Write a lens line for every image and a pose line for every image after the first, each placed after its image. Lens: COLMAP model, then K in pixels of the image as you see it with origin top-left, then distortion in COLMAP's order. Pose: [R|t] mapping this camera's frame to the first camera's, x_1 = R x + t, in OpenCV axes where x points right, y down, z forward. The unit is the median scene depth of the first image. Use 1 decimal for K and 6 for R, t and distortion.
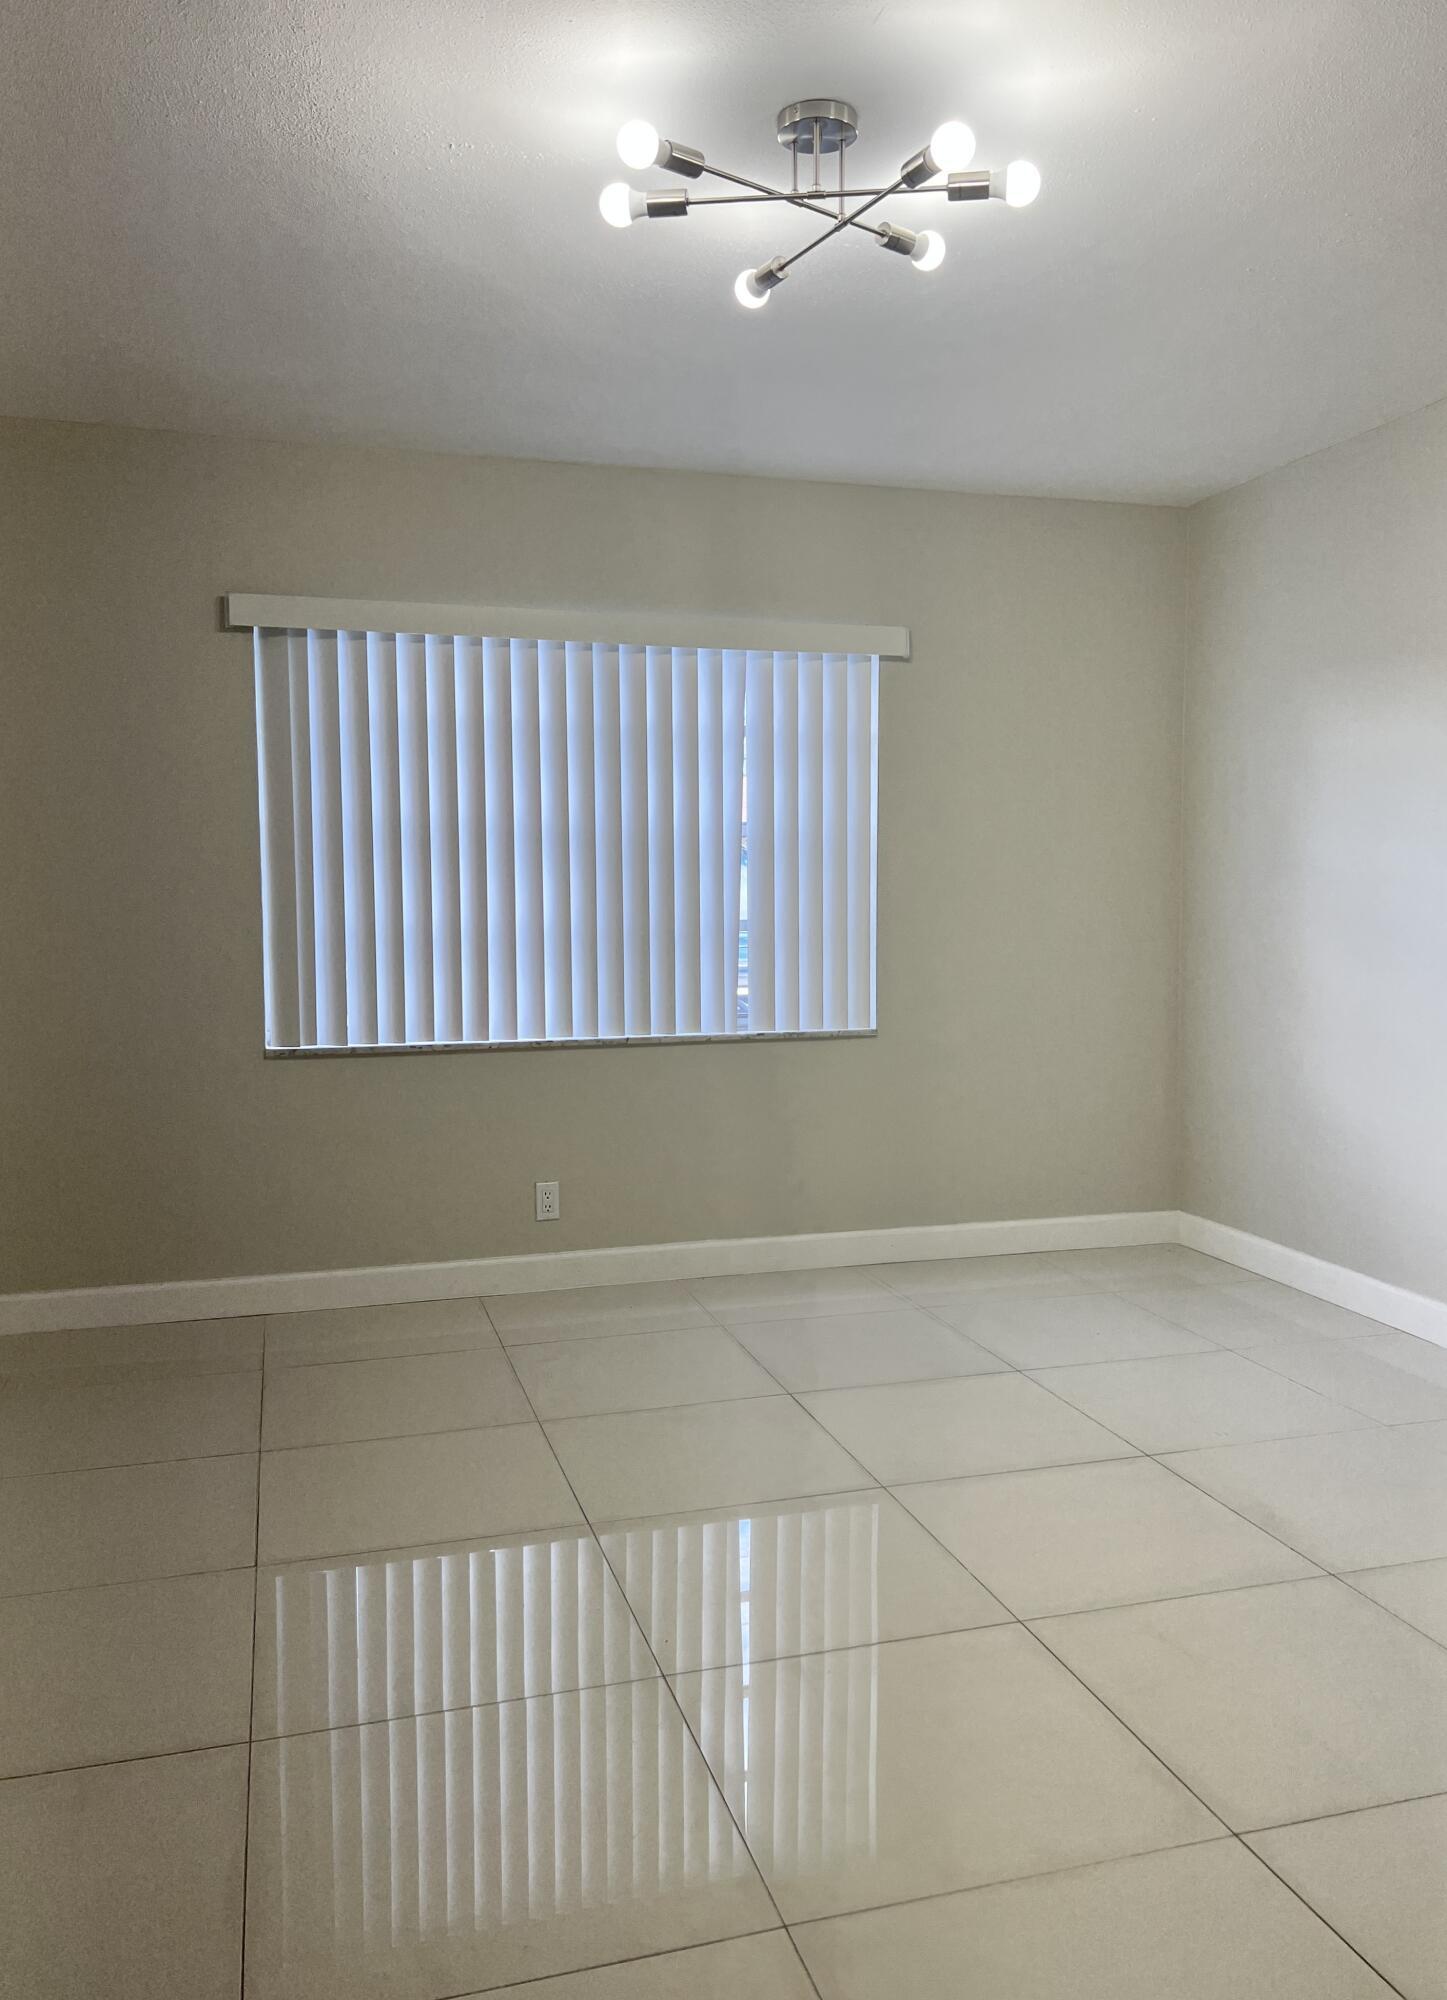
lens RADIAL K [[1522.2, 0, 723.5], [0, 1522.2, 1000.0], [0, 0, 1]] dist [0.058014, -0.004771]
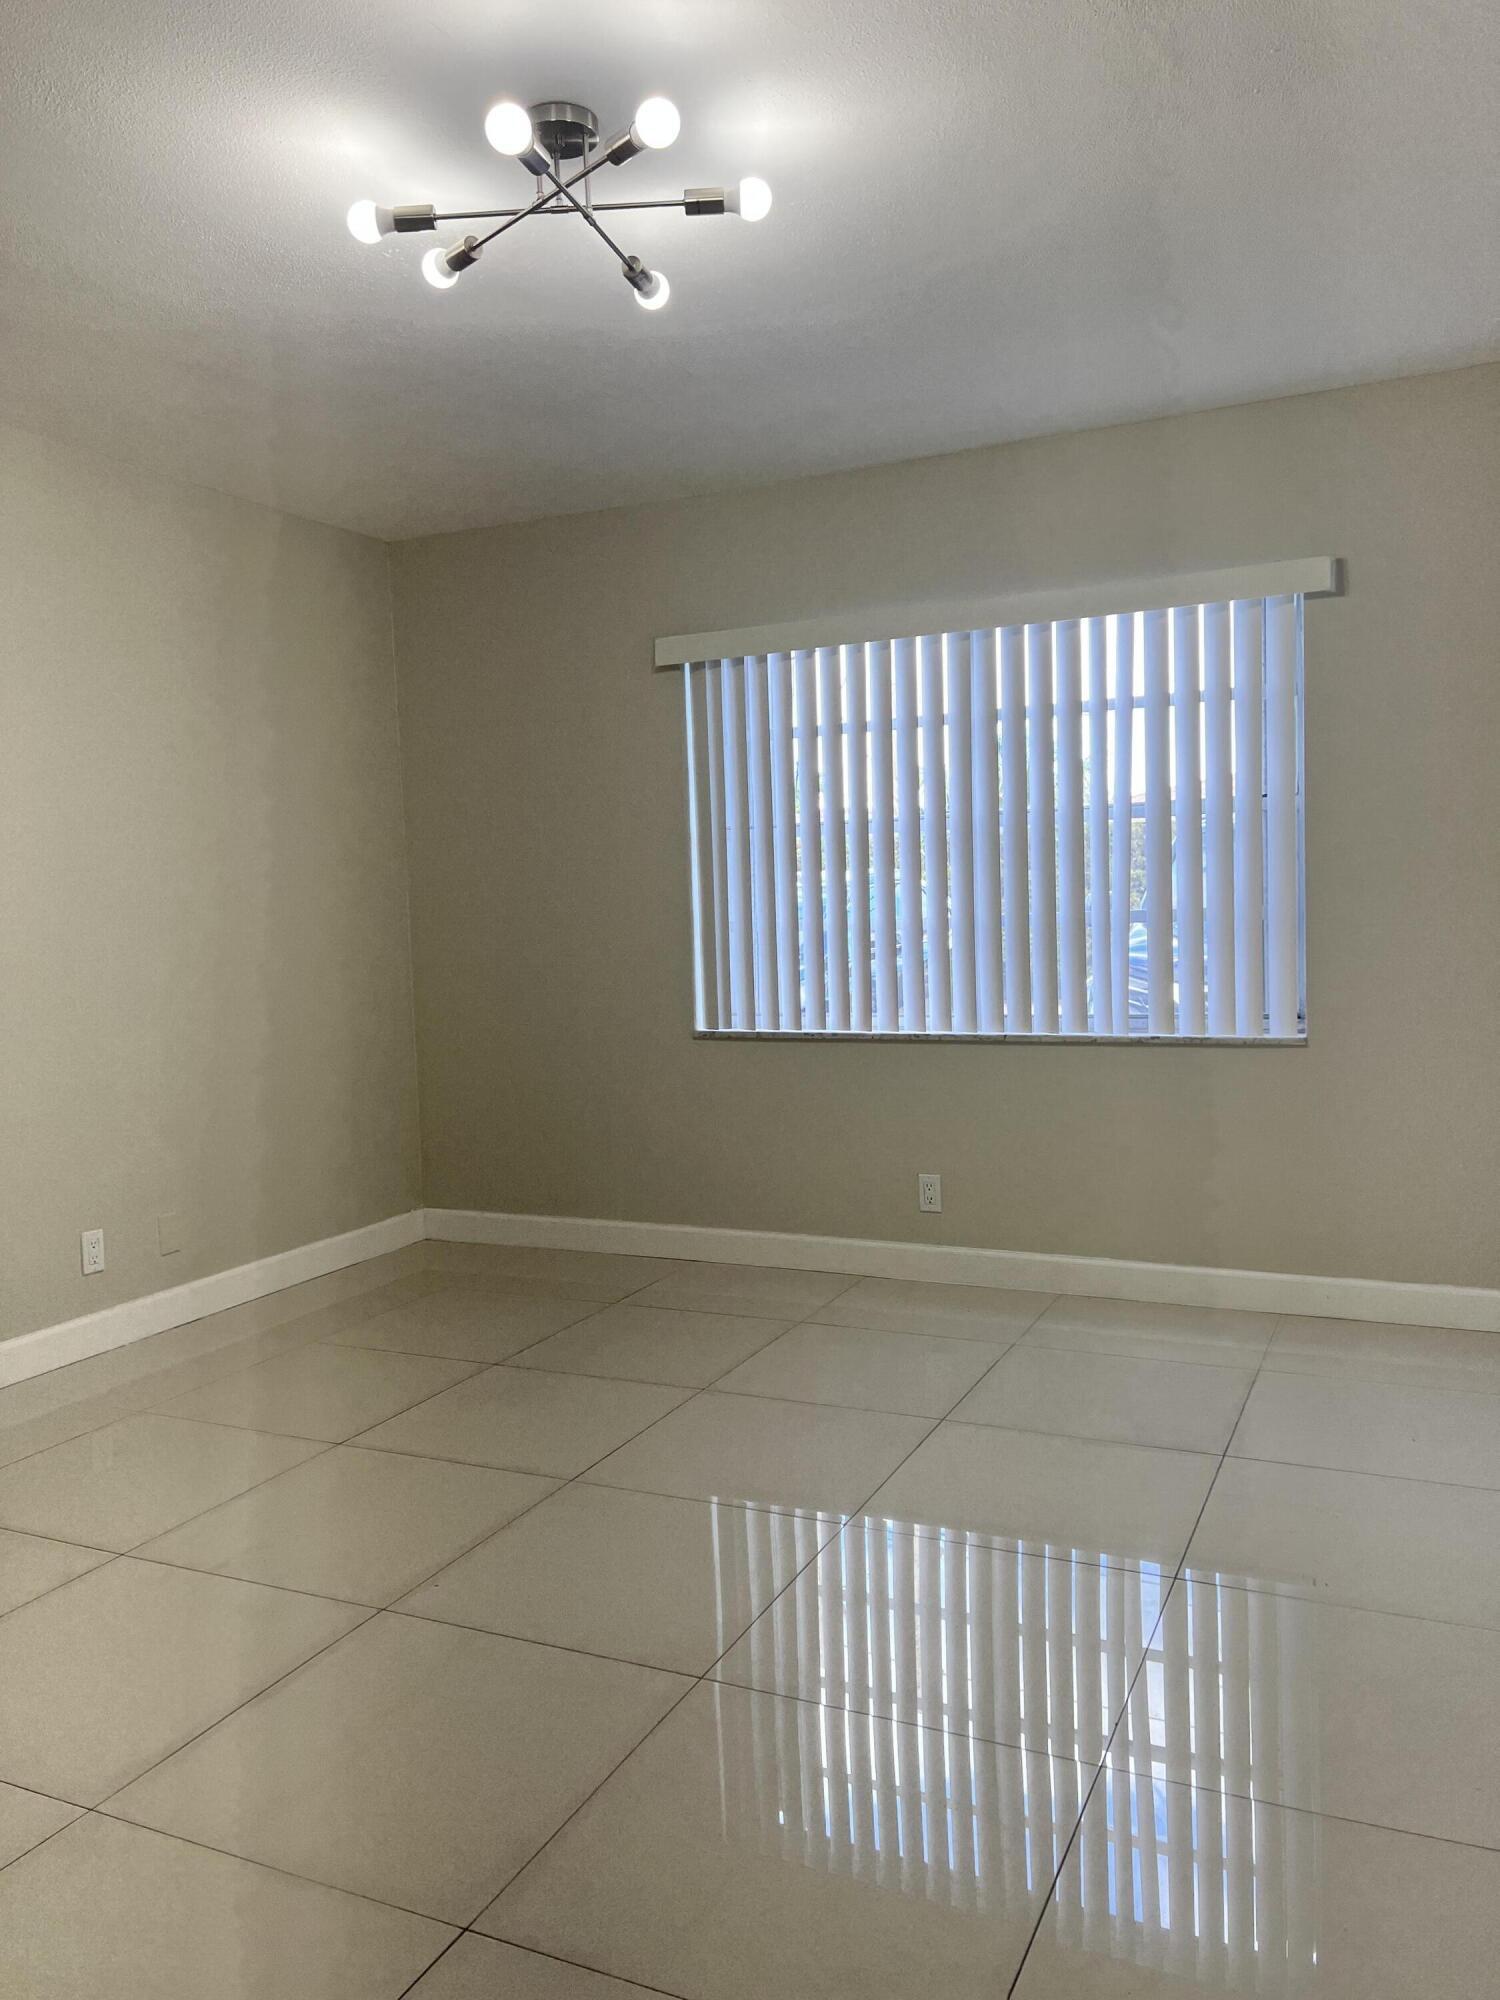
lens RADIAL K [[1619.4, 0, 750.0], [0, 1619.4, 1000.0], [0, 0, 1]] dist [0.127050, -0.262574]
pose [[0.711444, 0.027404, -0.702208, 0.554578], [-0.018861, 0.999624, 0.019902, -0.014972], [0.702489, -0.000915, 0.711694, 0.153673]]
